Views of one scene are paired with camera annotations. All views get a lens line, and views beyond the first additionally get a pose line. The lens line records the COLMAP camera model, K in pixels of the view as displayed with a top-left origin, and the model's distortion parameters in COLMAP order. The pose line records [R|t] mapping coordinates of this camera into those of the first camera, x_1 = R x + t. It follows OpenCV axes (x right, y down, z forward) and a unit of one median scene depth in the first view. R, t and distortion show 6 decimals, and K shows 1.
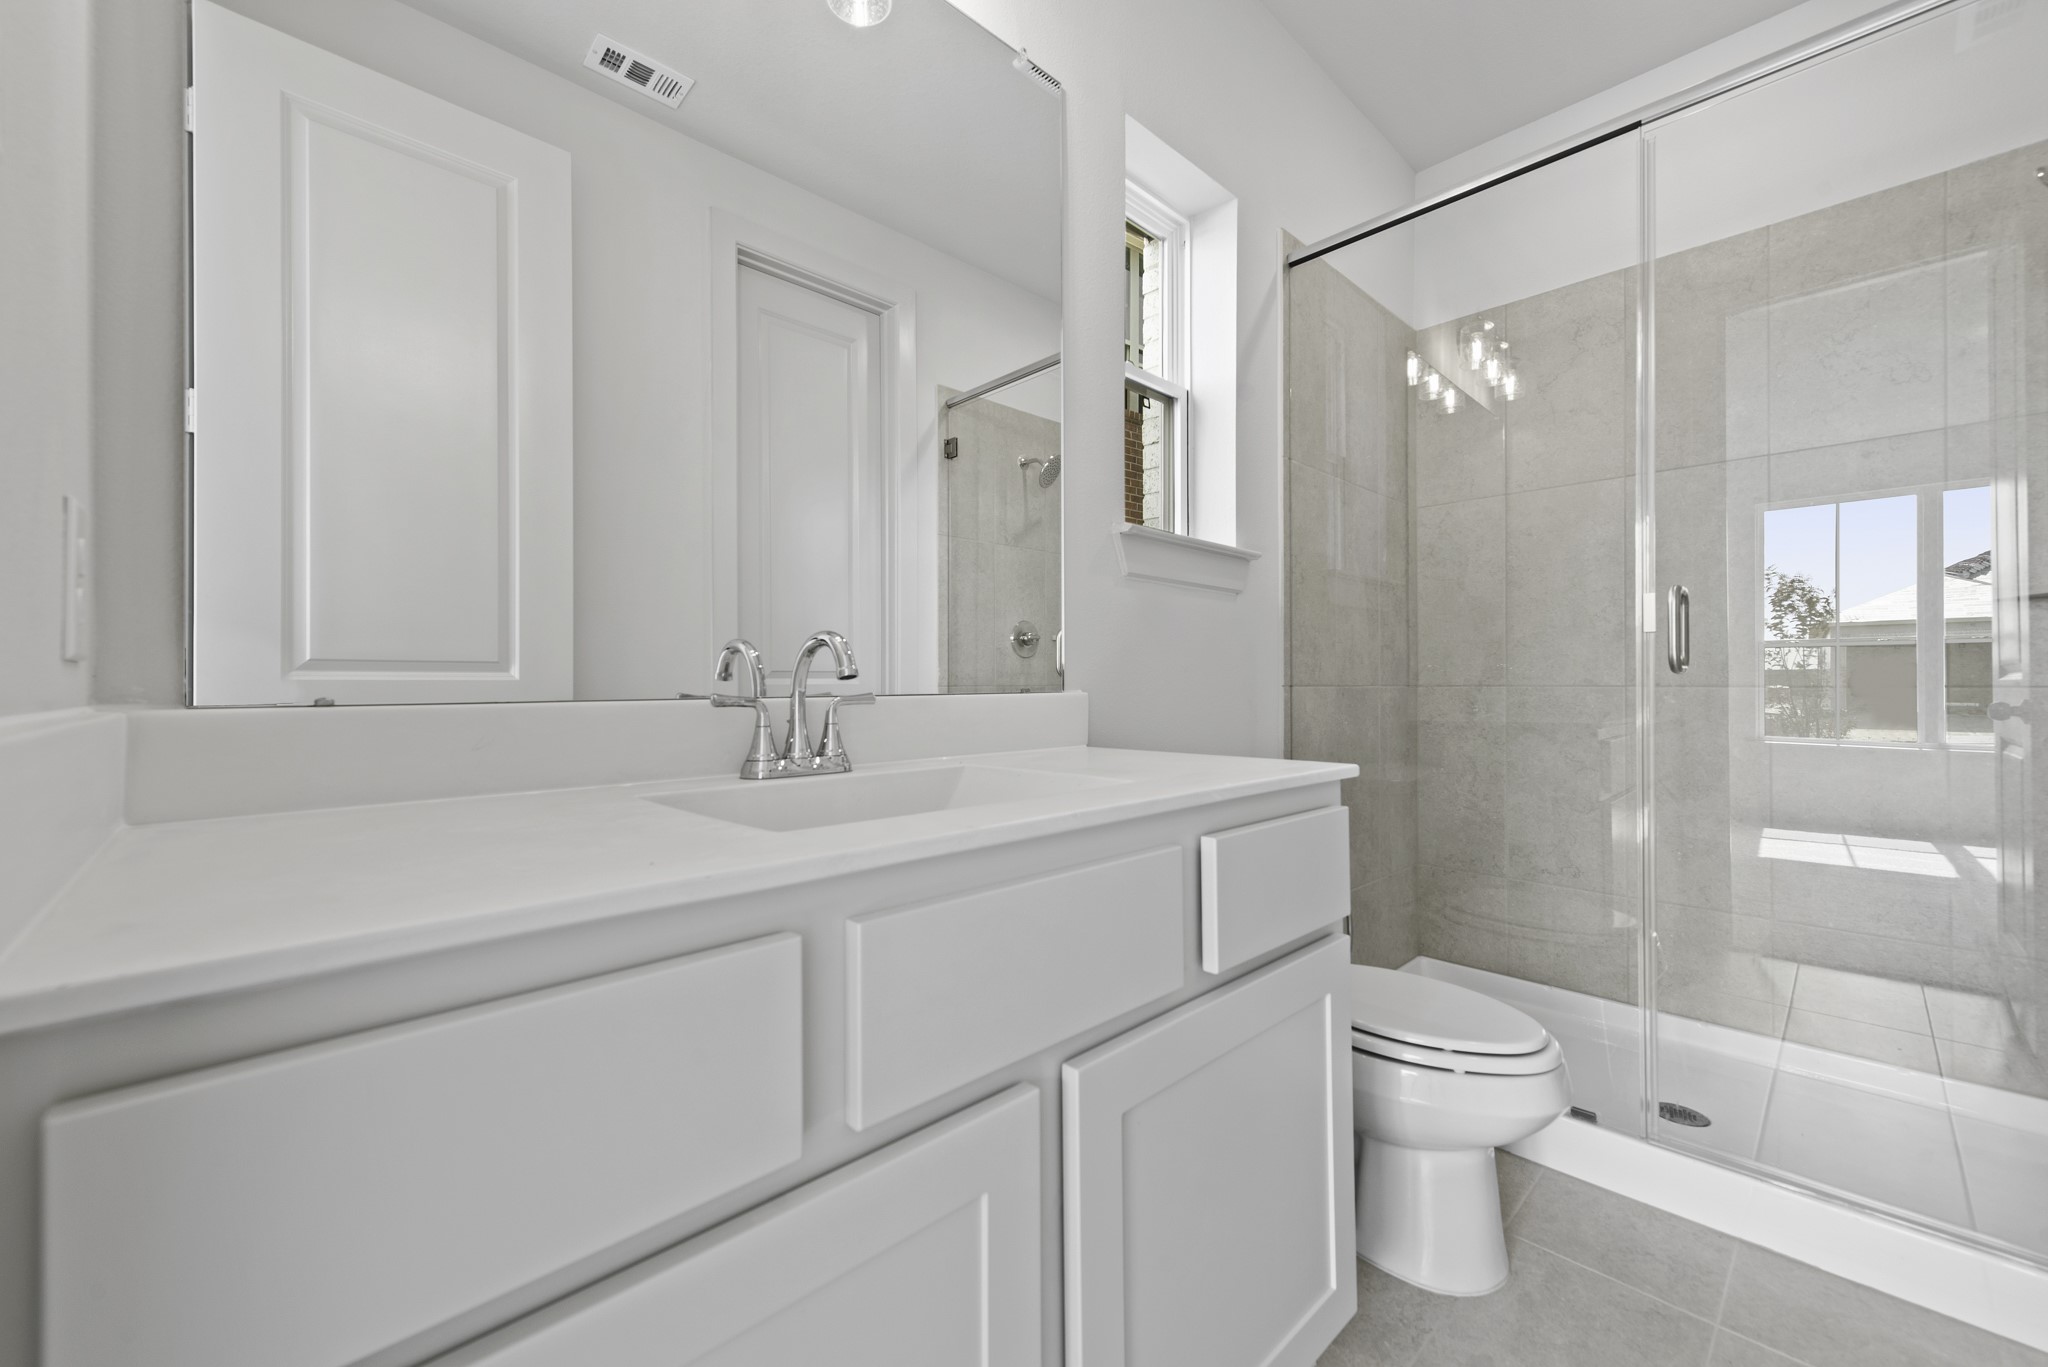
lens RADIAL K [[804.0, 0, 1018.6], [0, 804.0, 686.3], [0, 0, 1]] dist [0.004410, -0.000269]
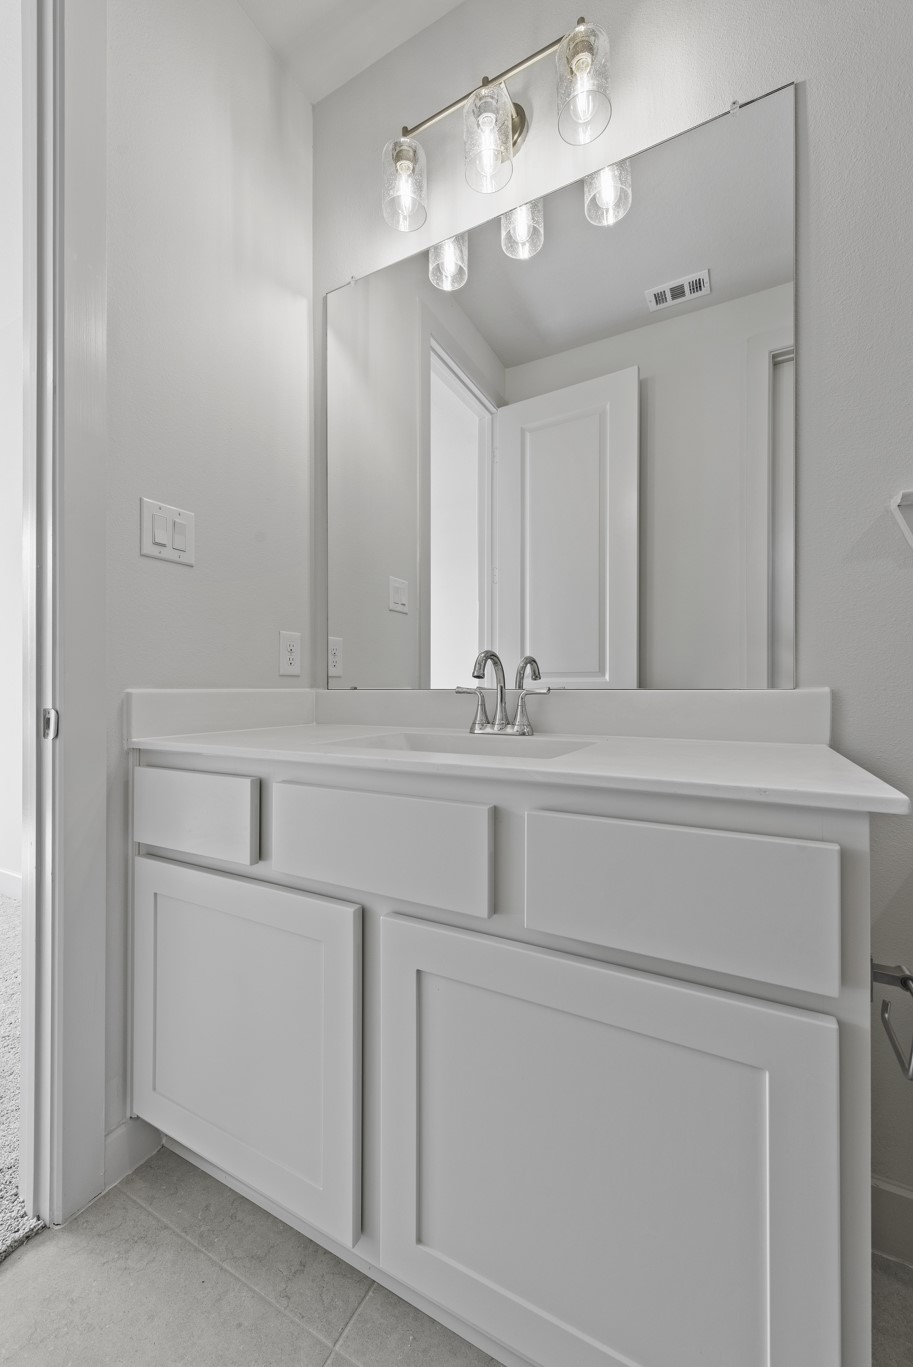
lens RADIAL K [[536.6, 0, 452.5], [0, 536.6, 685.2], [0, 0, 1]] dist [0.004410, -0.000269]
pose [[0.314192, 0.000981, -0.949359, 0.775303], [-0.004976, 0.999987, -0.000613, 0.006515], [0.949346, 0.004917, 0.314193, 0.533852]]
